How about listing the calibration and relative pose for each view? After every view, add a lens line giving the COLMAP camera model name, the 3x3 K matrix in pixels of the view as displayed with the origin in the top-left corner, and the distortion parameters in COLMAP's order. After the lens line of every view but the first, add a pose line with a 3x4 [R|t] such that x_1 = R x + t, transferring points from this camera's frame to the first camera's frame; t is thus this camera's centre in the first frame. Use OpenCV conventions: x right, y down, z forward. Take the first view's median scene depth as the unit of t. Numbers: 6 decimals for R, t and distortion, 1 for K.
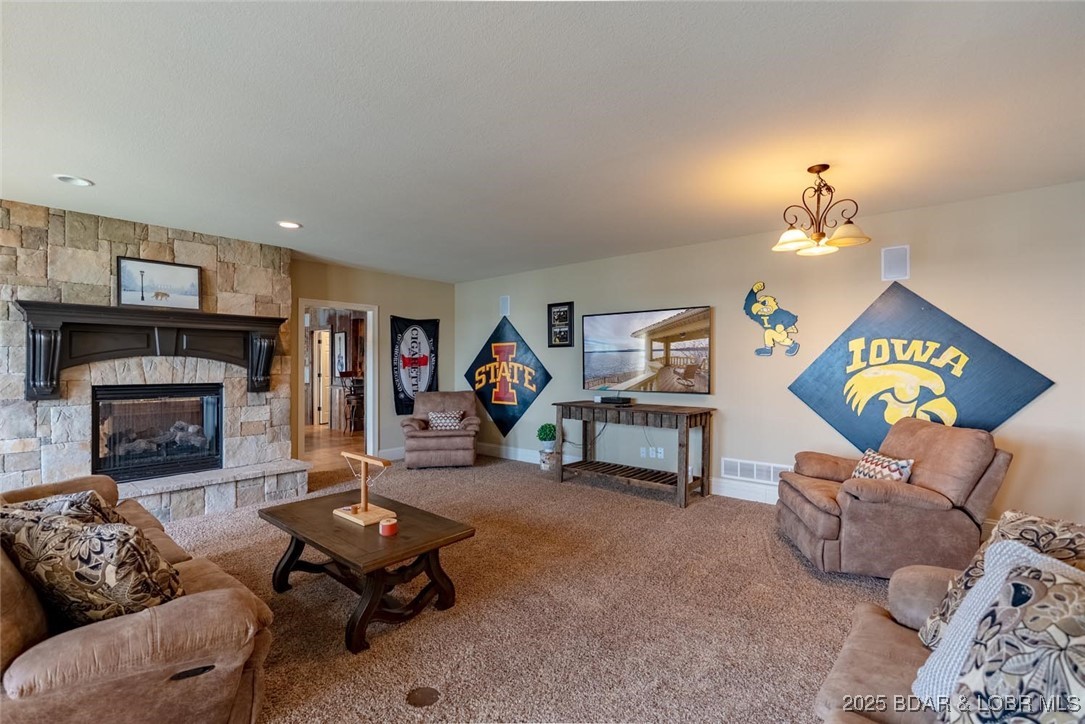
lens RADIAL K [[489.9, 0, 535.5], [0, 489.9, 359.6], [0, 0, 1]] dist [0.001327, 0.000194]
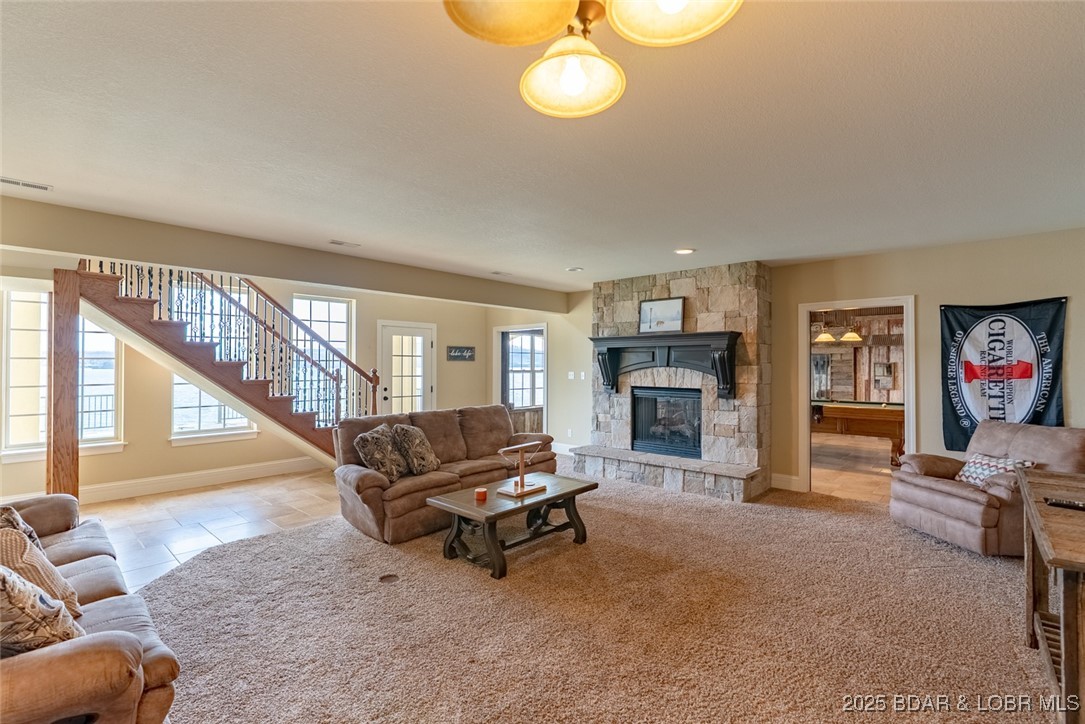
lens RADIAL K [[489.9, 0, 541.4], [0, 489.9, 364.8], [0, 0, 1]] dist [0.001327, 0.000194]
pose [[-0.017183, -0.000004, -0.999852, 0.553942], [0.008869, 0.999961, -0.000157, -0.014052], [0.999813, -0.008870, -0.017182, 0.602567]]
